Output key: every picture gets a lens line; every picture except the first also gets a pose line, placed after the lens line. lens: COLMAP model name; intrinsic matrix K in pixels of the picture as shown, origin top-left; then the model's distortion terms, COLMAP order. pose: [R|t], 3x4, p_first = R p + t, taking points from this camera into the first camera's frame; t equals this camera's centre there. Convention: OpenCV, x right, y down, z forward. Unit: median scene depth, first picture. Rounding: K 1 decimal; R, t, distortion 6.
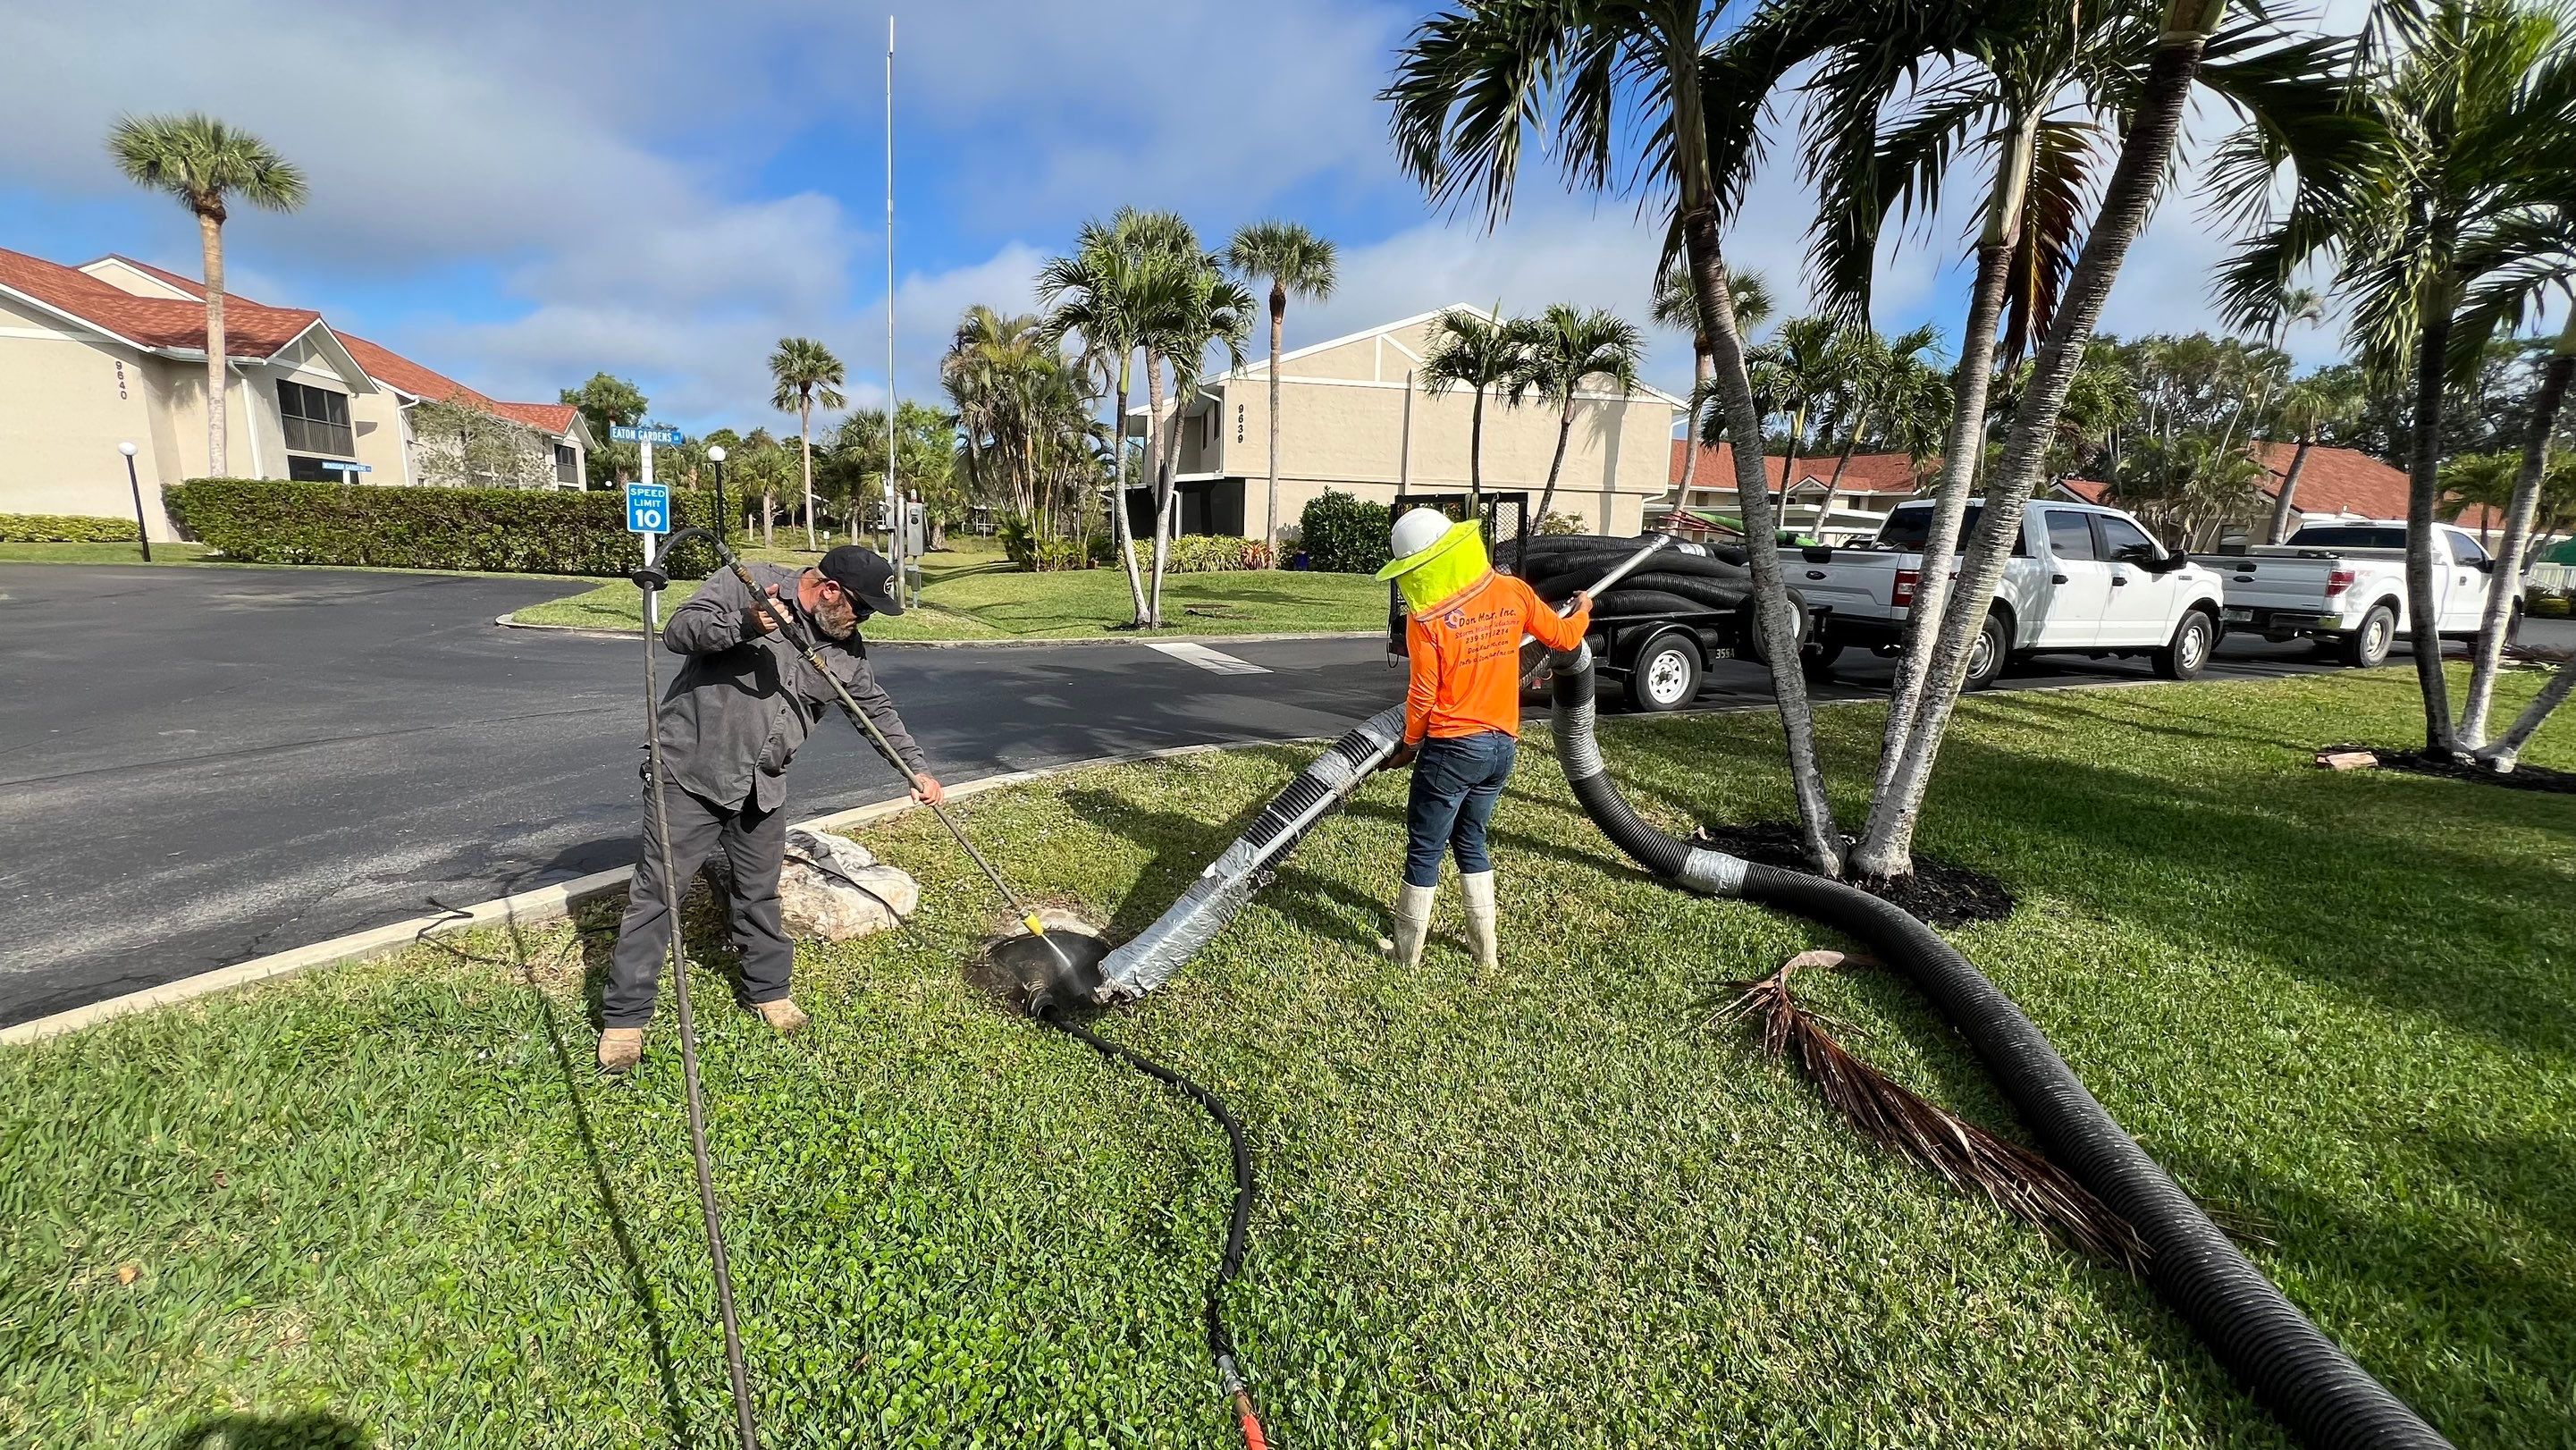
lens RADIAL K [[1028.7, 0, 1284.2], [0, 1028.7, 723.1], [0, 0, 1]] dist [-0.001843, 0.000497]
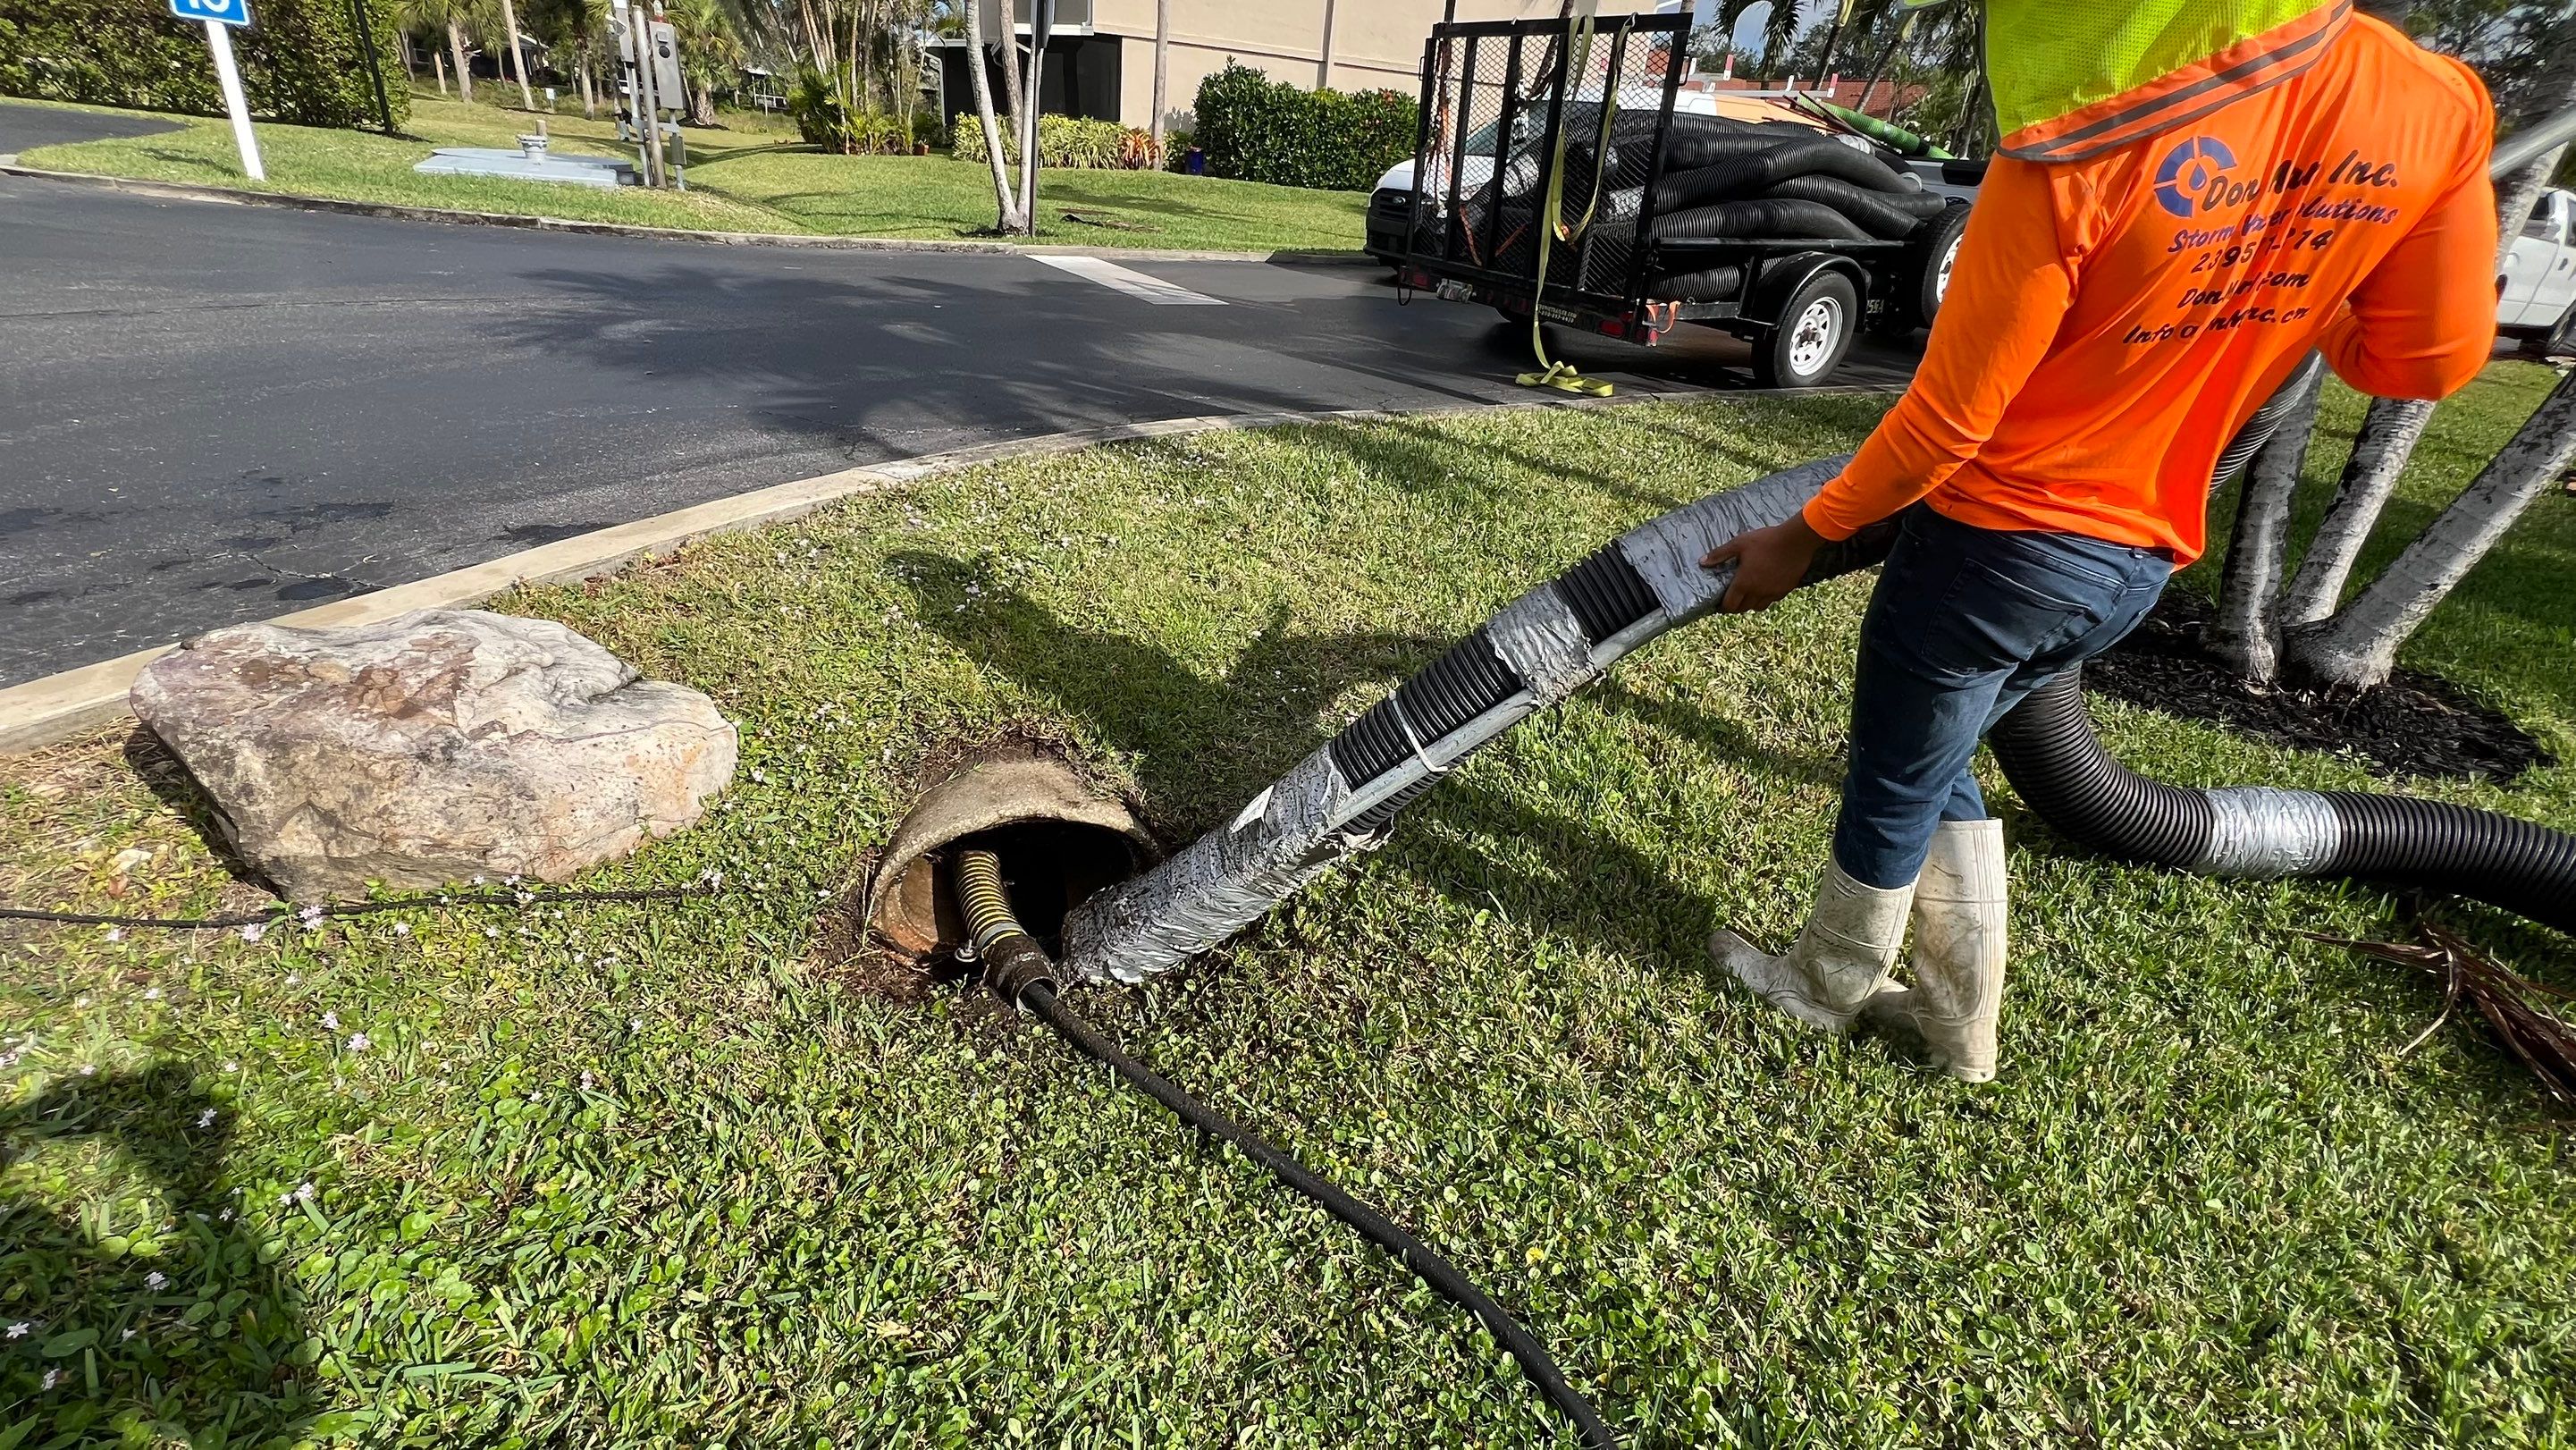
lens RADIAL K [[1077.3, 0, 1280.3], [0, 1077.3, 722.0], [0, 0, 1]] dist [-0.003414, 0.000533]
pose [[0.991314, -0.000958, 0.131509, -0.032807], [-0.039208, 0.952347, 0.302488, -0.000674], [-0.125532, -0.305016, 0.944037, 0.095500]]
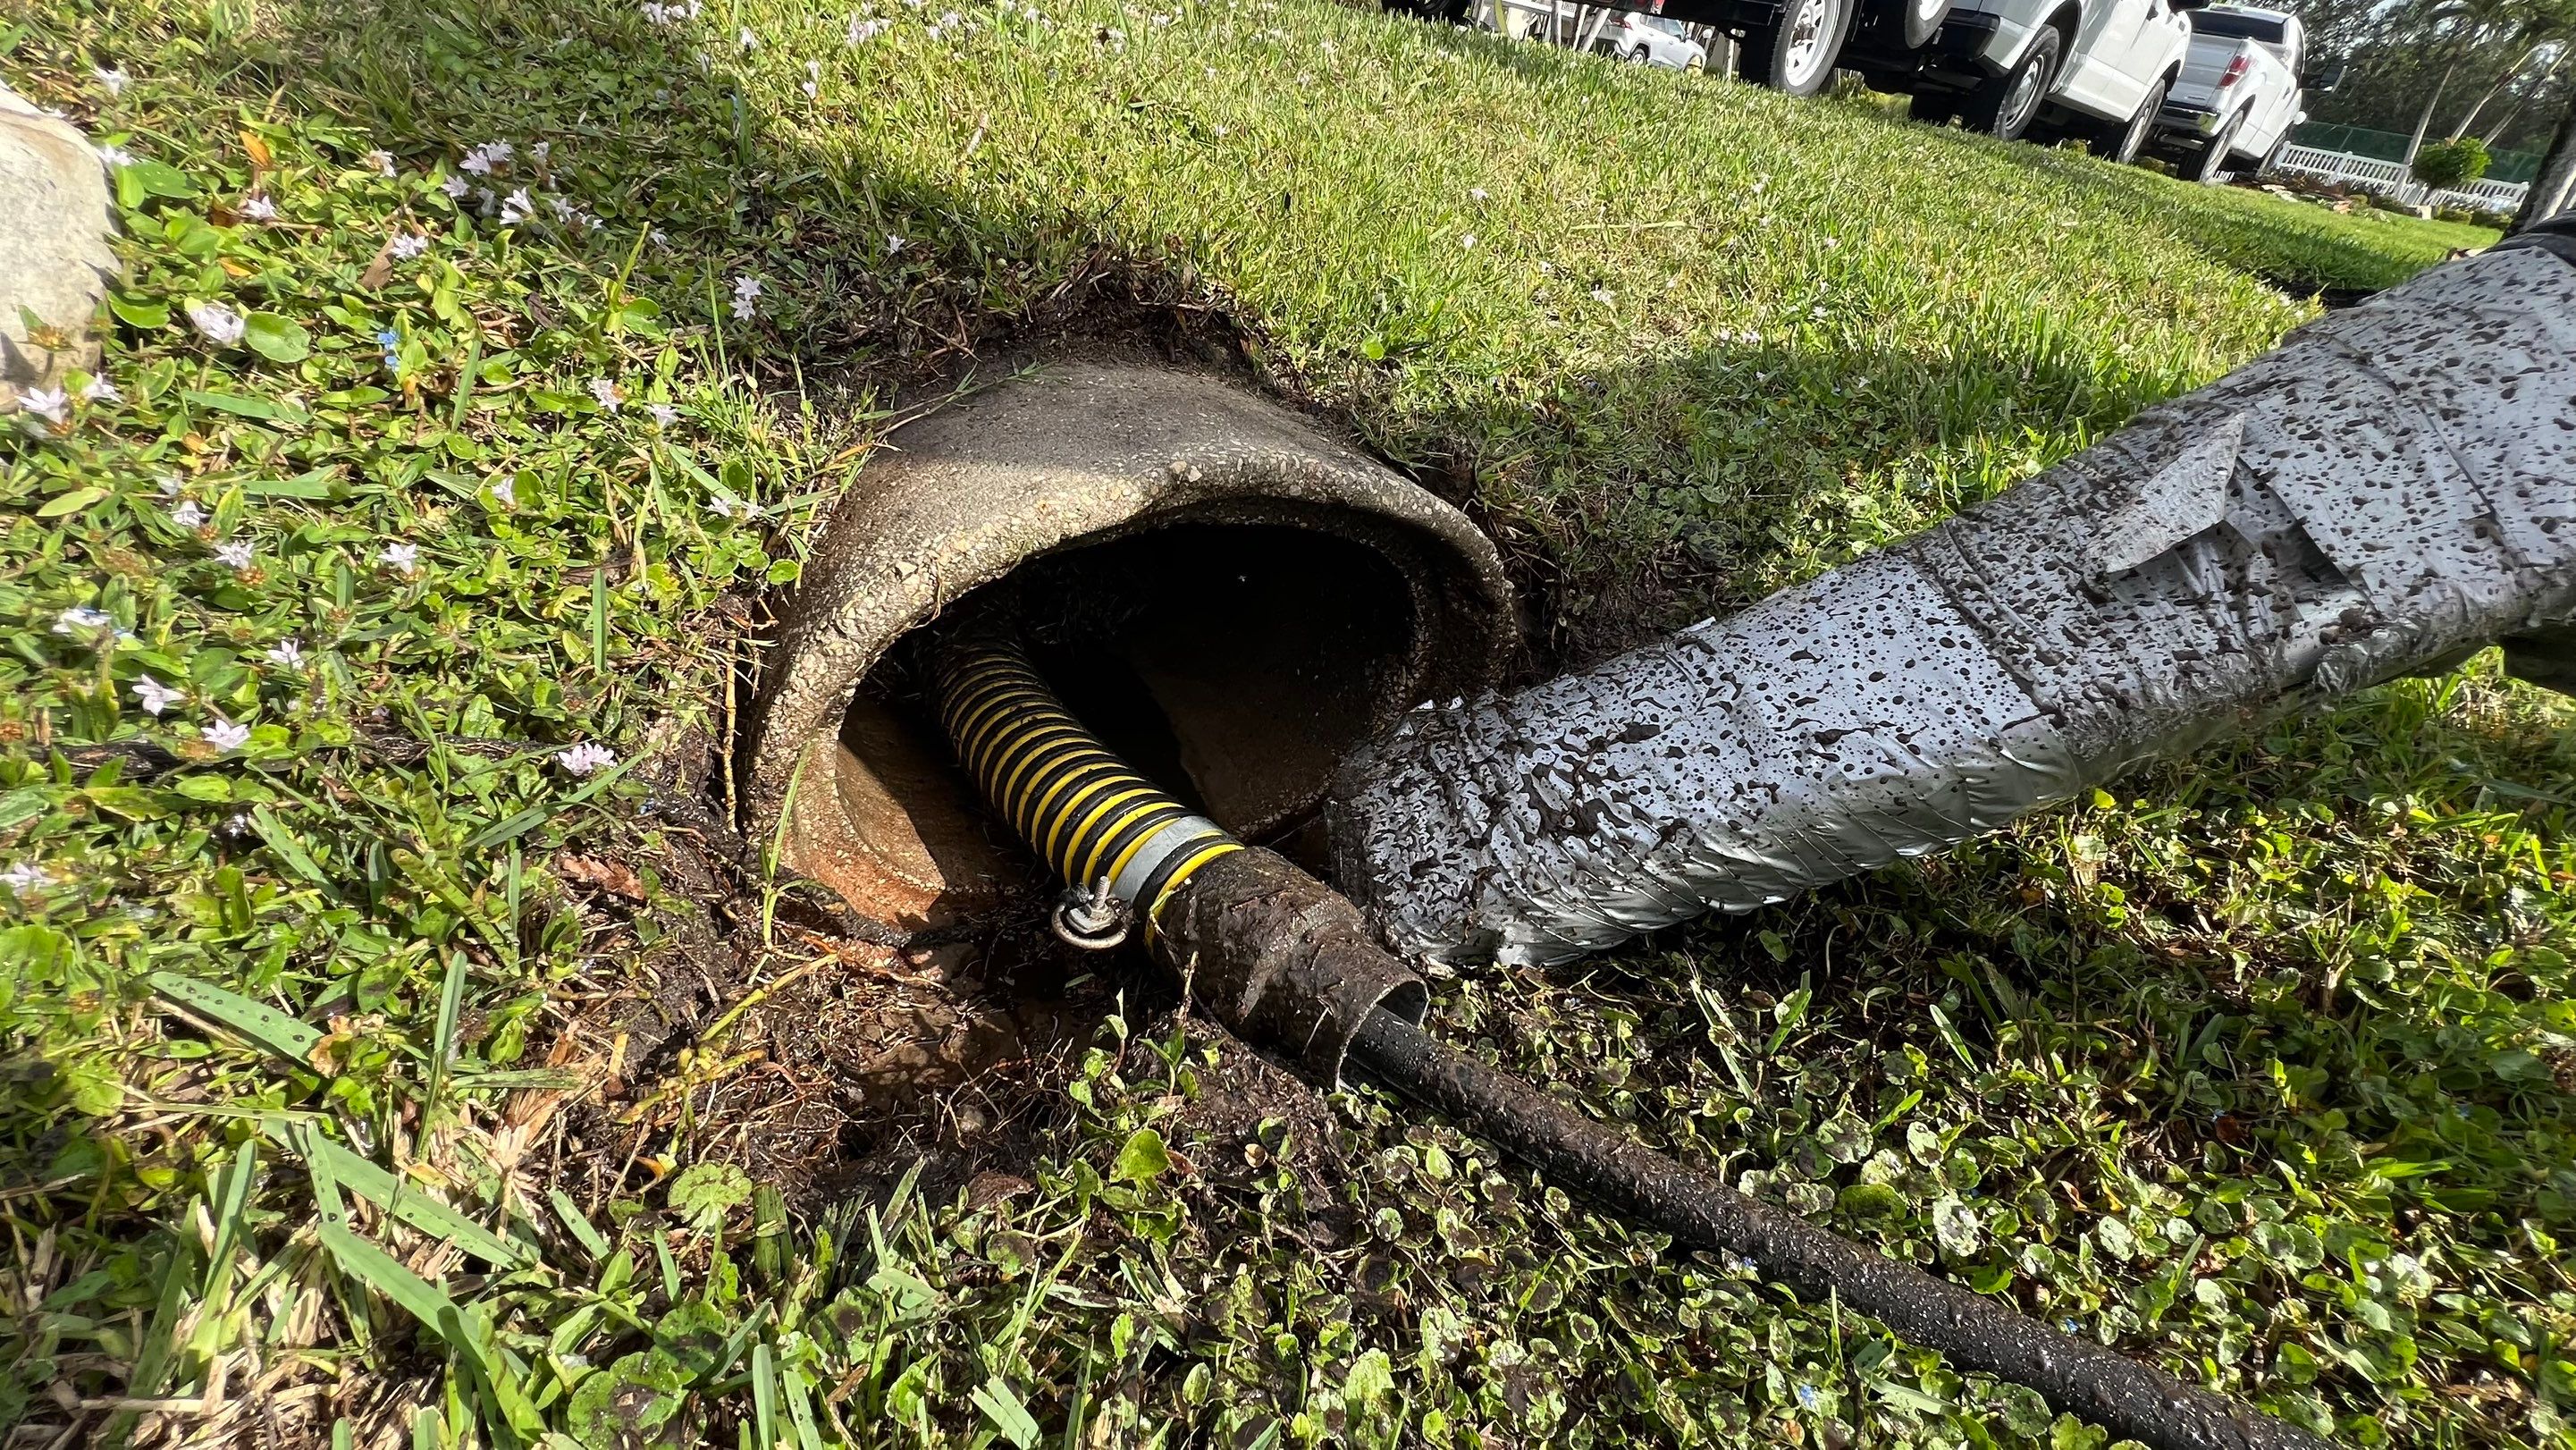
lens RADIAL K [[1077.3, 0, 1280.3], [0, 1077.3, 722.0], [0, 0, 1]] dist [-0.003414, 0.000533]
pose [[0.936439, -0.077206, 0.342229, -0.052747], [-0.075648, 0.908101, 0.411861, 0.030557], [-0.342576, -0.411571, 0.844542, 0.157355]]
